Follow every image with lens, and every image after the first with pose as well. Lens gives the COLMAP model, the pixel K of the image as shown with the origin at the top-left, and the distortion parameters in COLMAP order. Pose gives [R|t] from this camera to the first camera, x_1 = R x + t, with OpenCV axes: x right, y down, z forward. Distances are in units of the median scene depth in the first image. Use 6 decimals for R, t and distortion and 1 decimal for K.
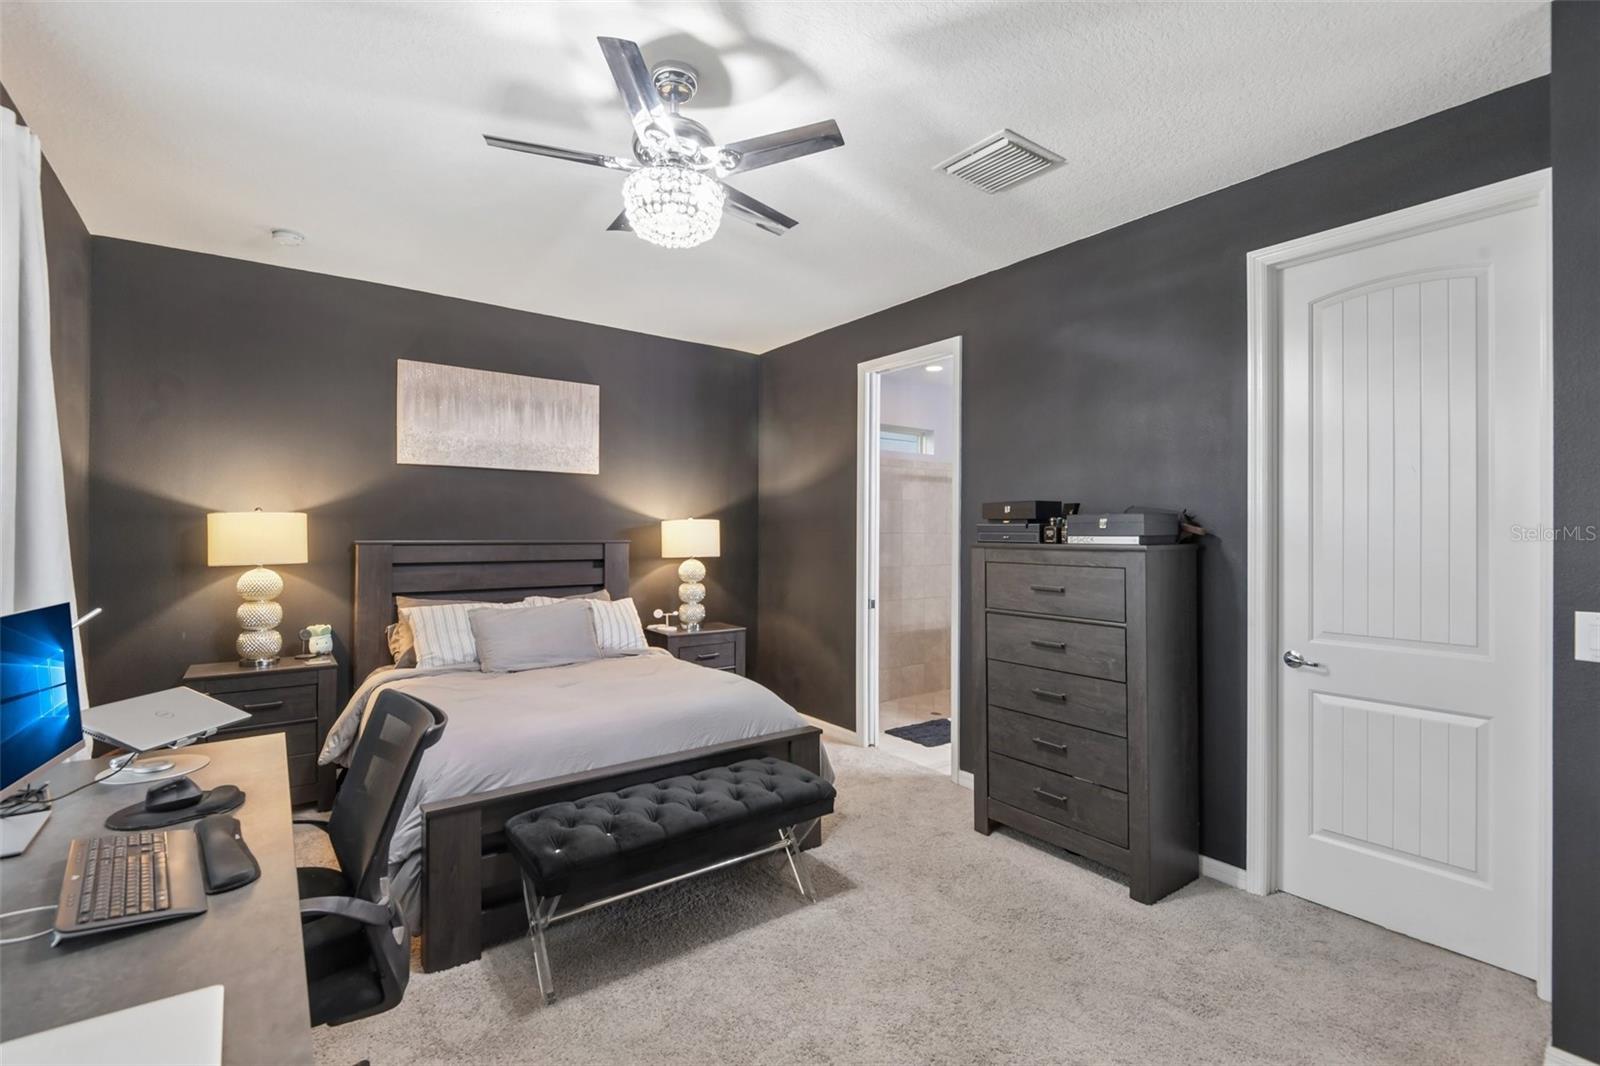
lens RADIAL K [[739.8, 0, 800.0], [0, 739.8, 533.0], [0, 0, 1]] dist [0.015424, -0.023961]
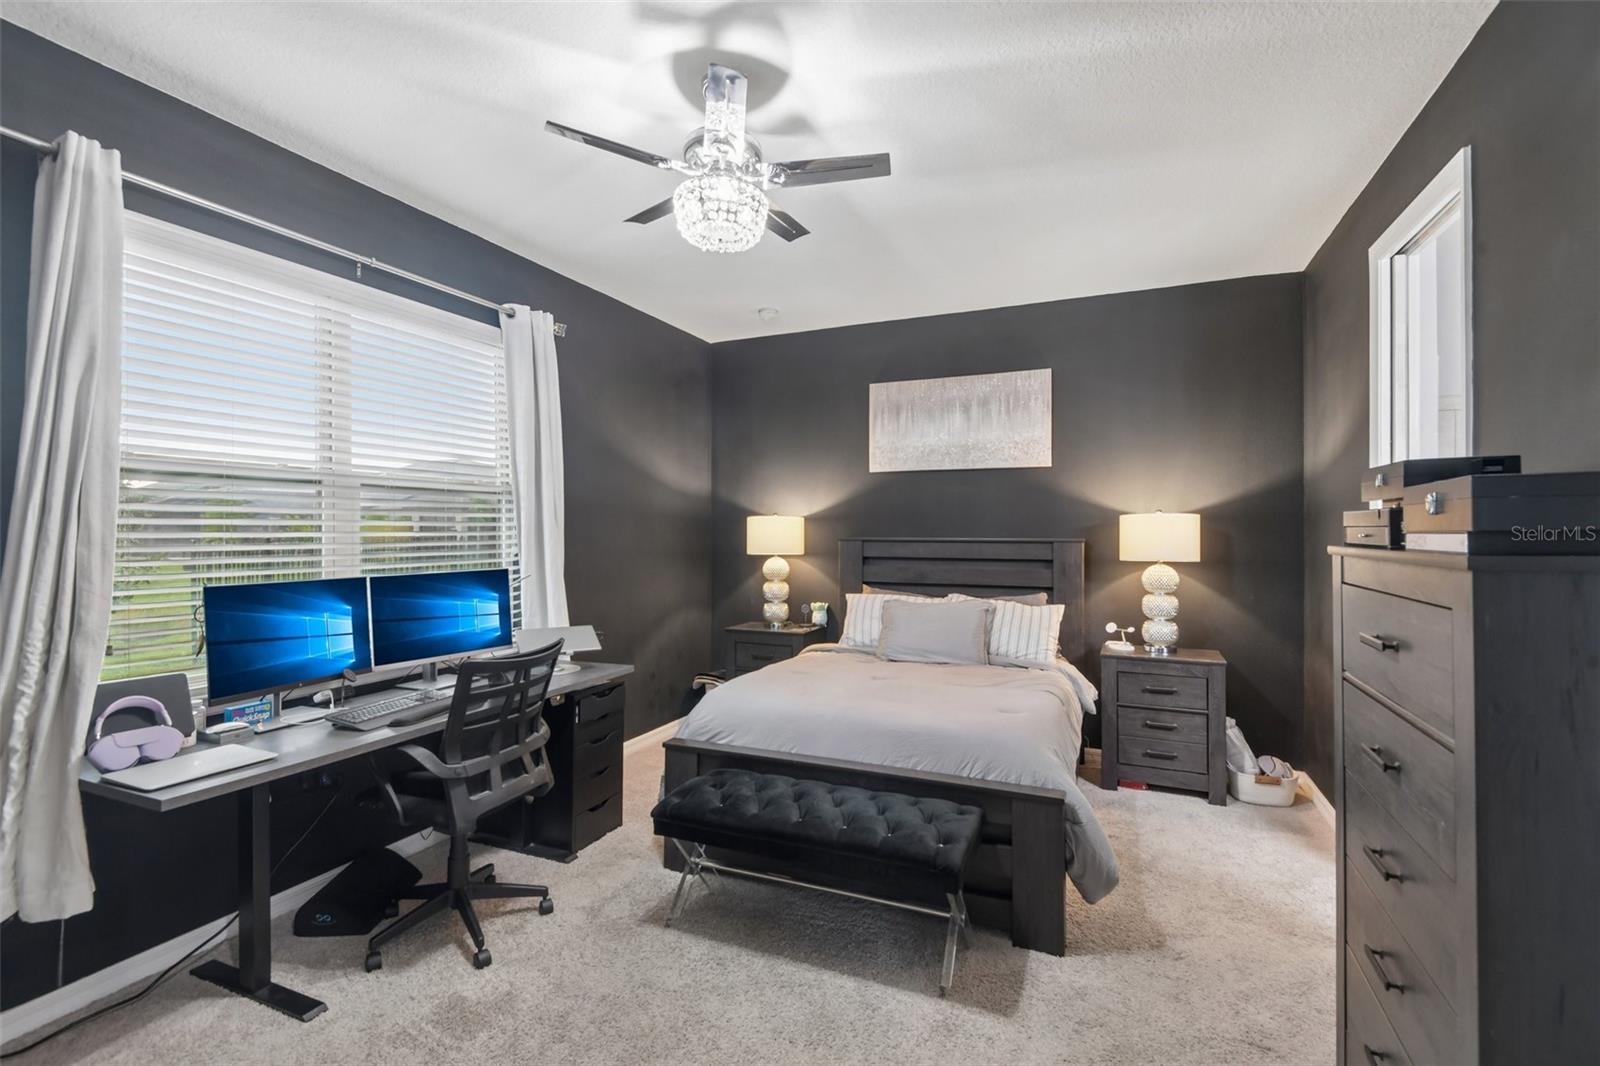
lens RADIAL K [[739.8, 0, 800.0], [0, 739.8, 533.0], [0, 0, 1]] dist [0.015424, -0.023961]
pose [[0.467012, -0.000488, -0.884251, 0.450199], [0.000185, 1.000000, -0.000454, 0.003196], [0.884251, 0.000048, 0.467012, 0.349483]]
